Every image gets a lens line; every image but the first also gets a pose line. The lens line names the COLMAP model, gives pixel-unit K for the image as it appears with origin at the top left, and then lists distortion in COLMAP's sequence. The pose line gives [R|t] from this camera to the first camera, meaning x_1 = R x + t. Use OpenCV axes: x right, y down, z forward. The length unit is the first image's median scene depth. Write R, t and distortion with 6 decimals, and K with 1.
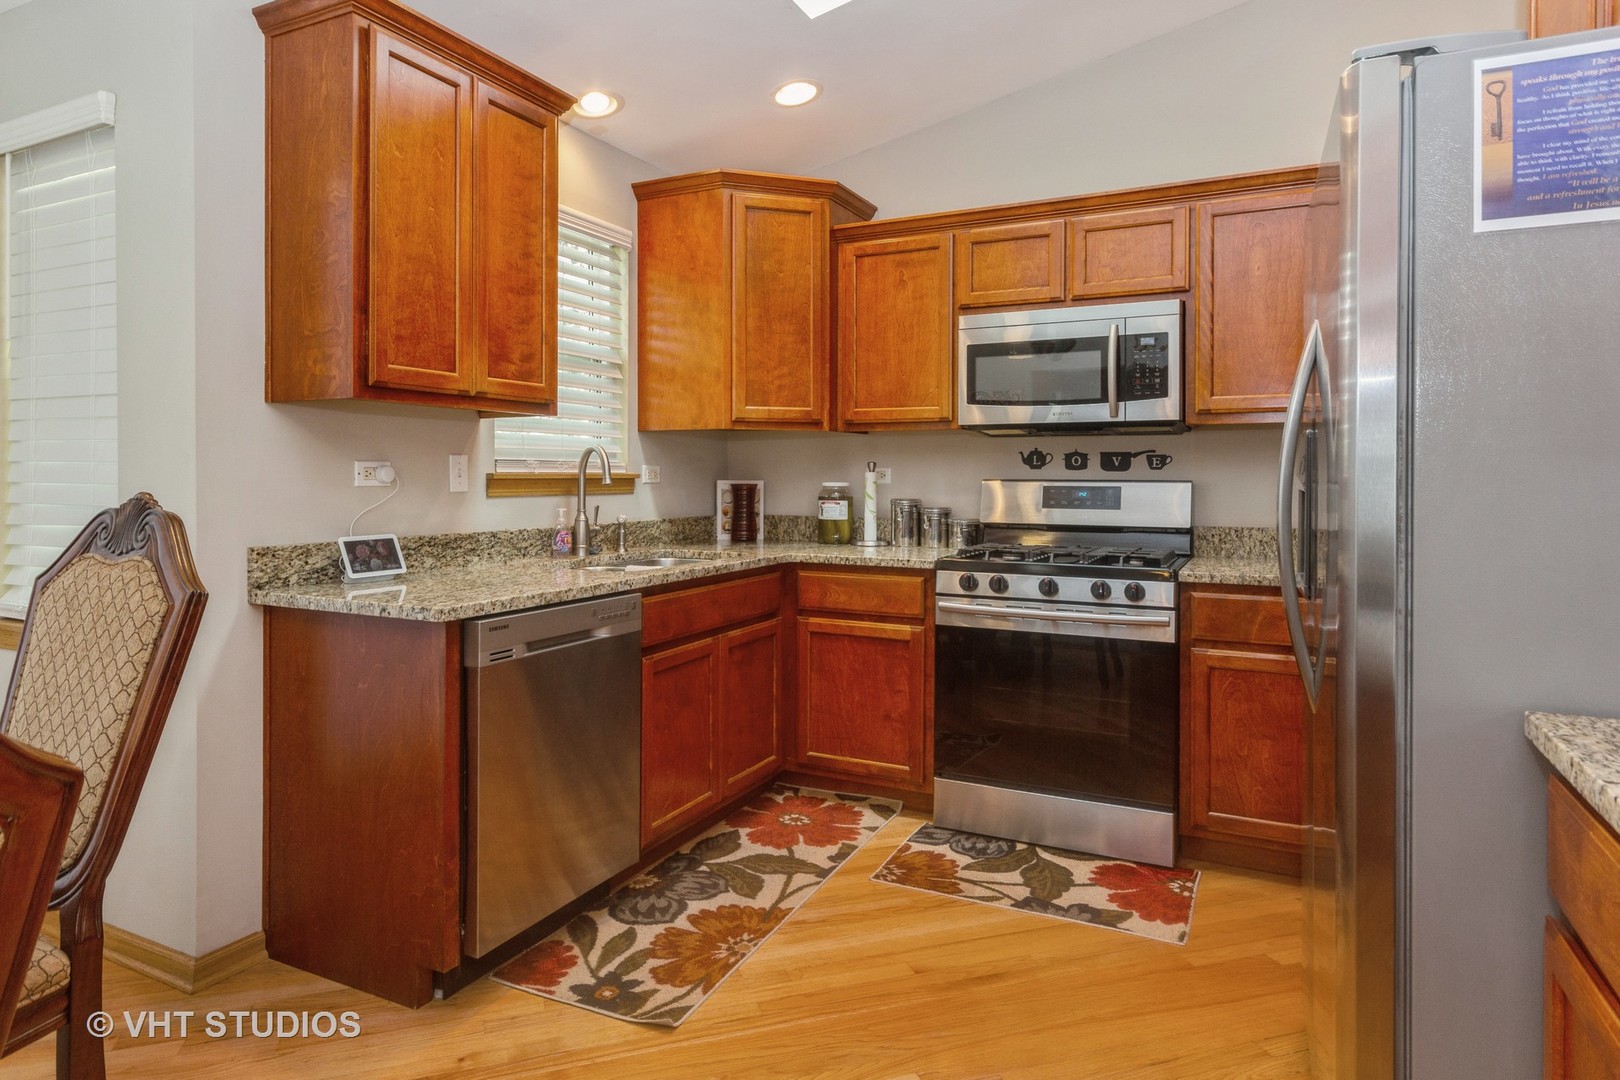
lens RADIAL K [[956.7, 0, 795.0], [0, 956.7, 480.4], [0, 0, 1]] dist [0.001019, -0.001422]
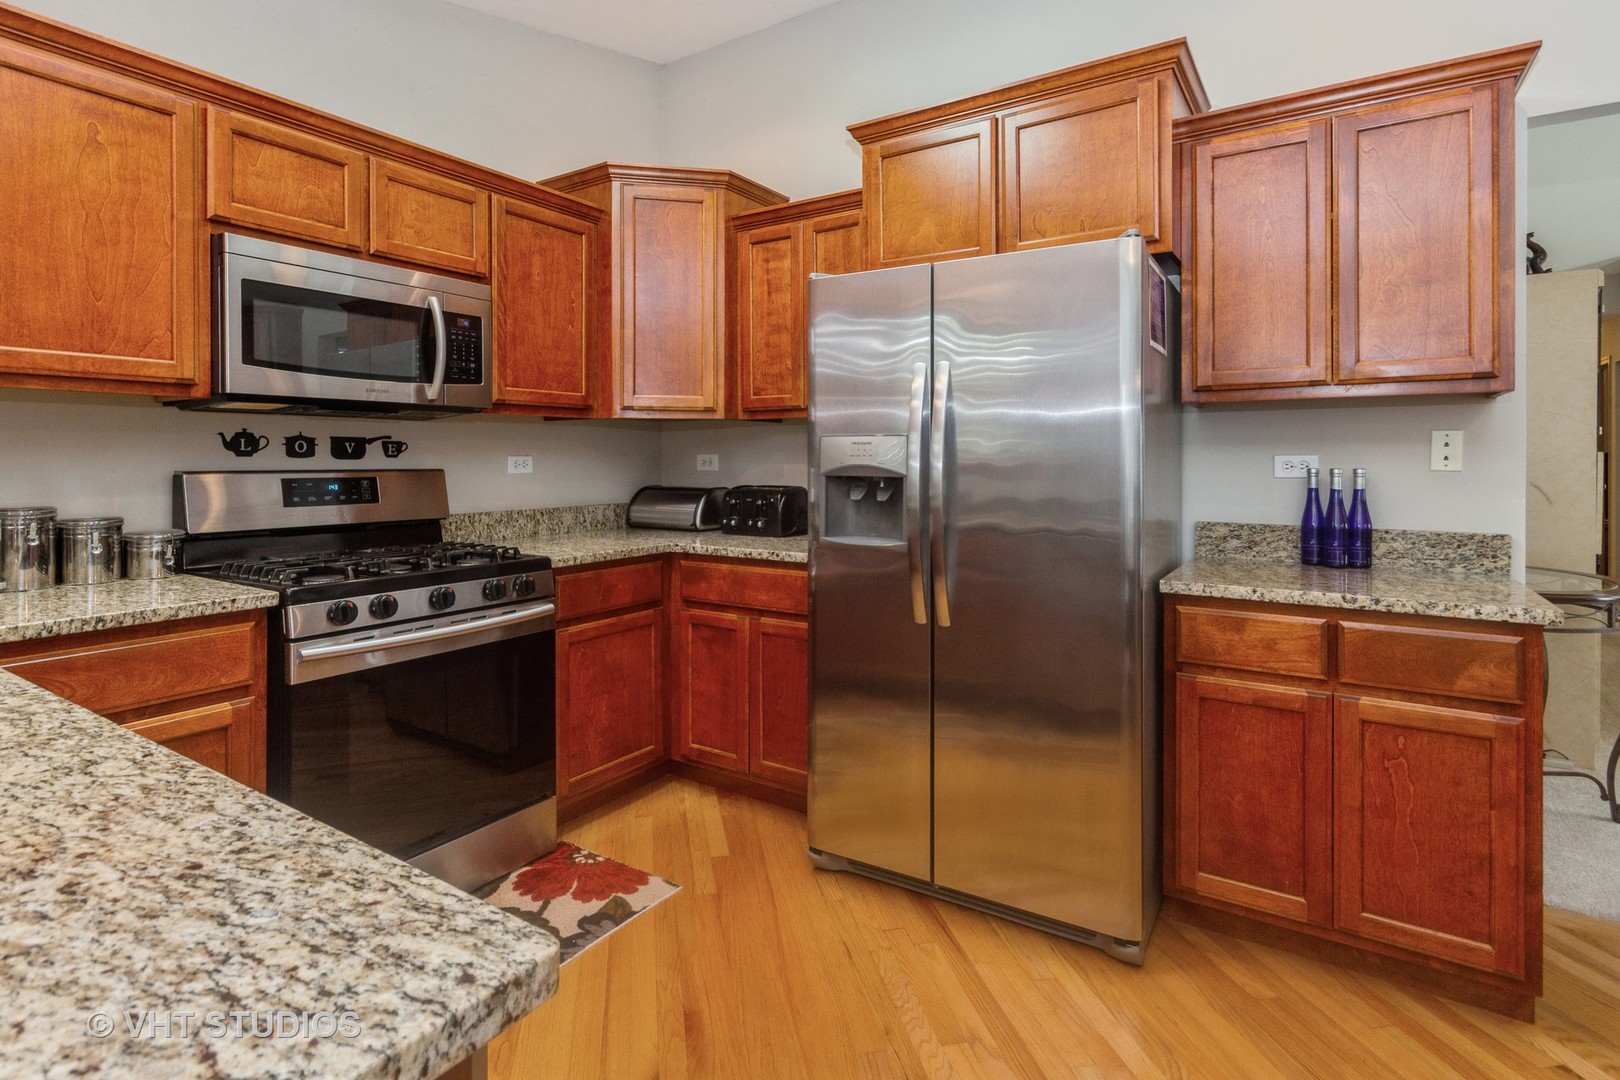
lens RADIAL K [[801.9, 0, 818.1], [0, 801.9, 462.4], [0, 0, 1]] dist [0.000554, 0.000059]
pose [[0.110012, -0.006953, 0.993906, -0.367312], [0.005055, 0.999967, 0.006436, -0.010110], [-0.993917, 0.004316, 0.110044, 0.543587]]
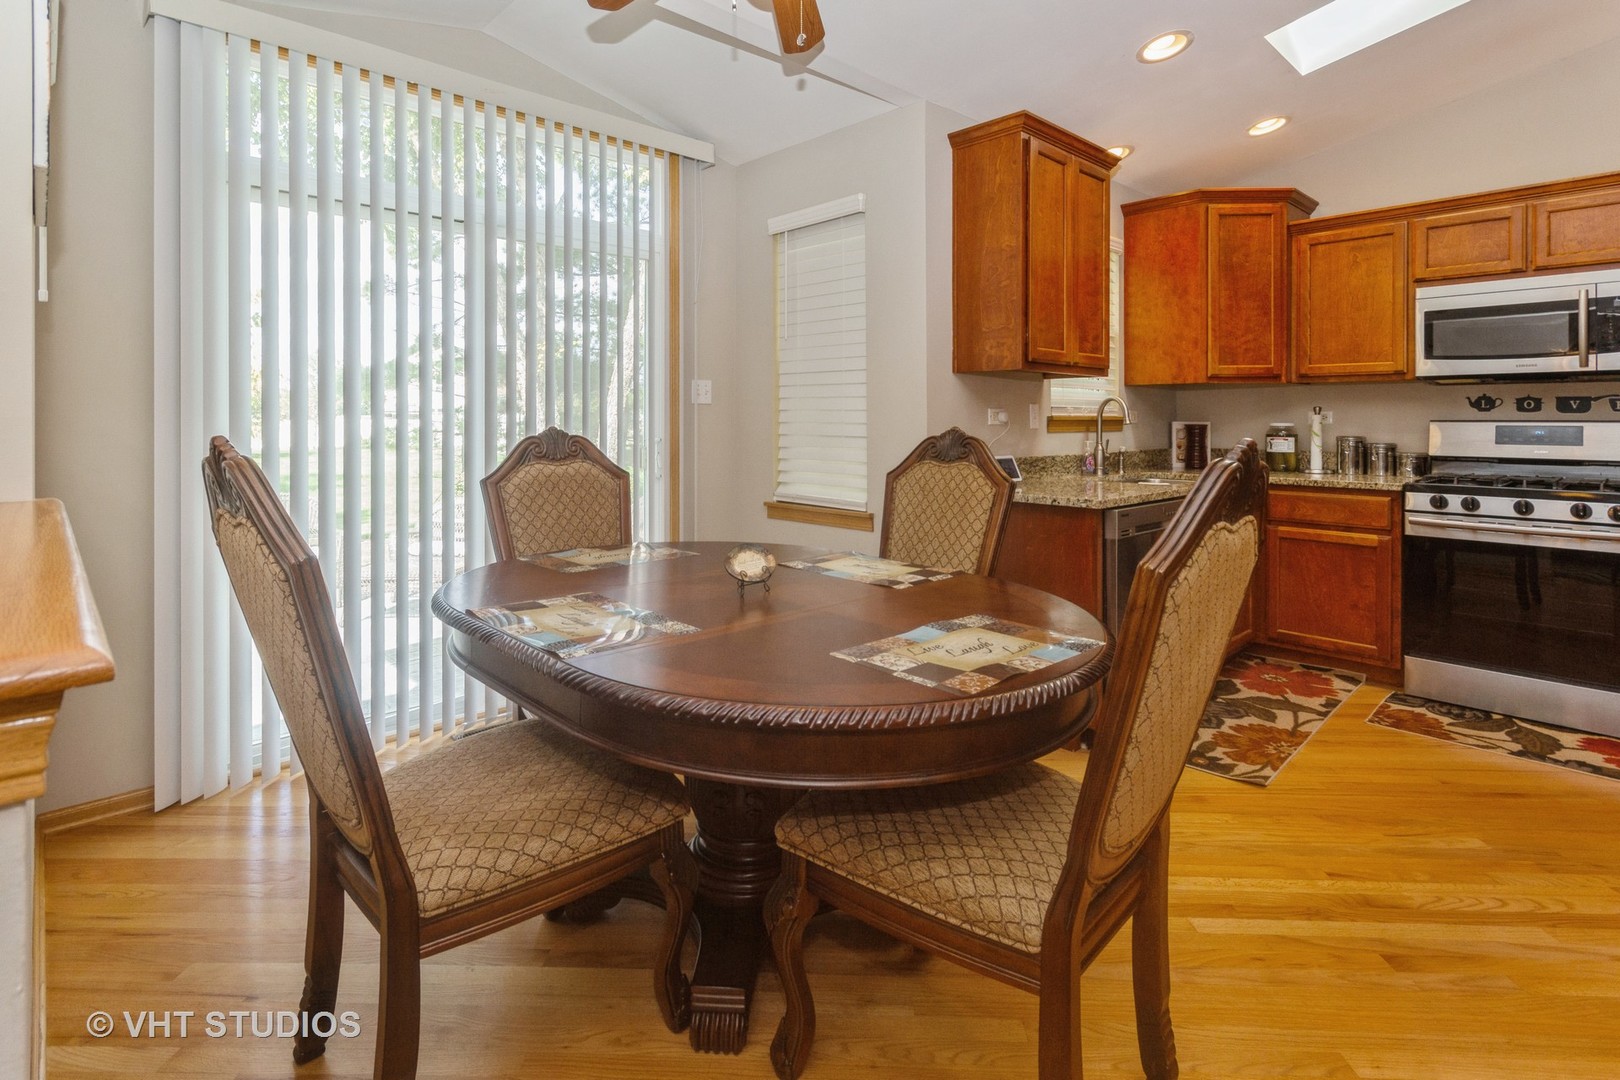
lens RADIAL K [[801.9, 0, 795.5], [0, 801.9, 420.7], [0, 0, 1]] dist [0.000554, 0.000059]
pose [[0.937656, -0.001821, -0.347559, -0.231427], [0.000676, 0.999994, -0.003415, 0.002924], [0.347563, 0.002967, 0.937652, -0.264627]]
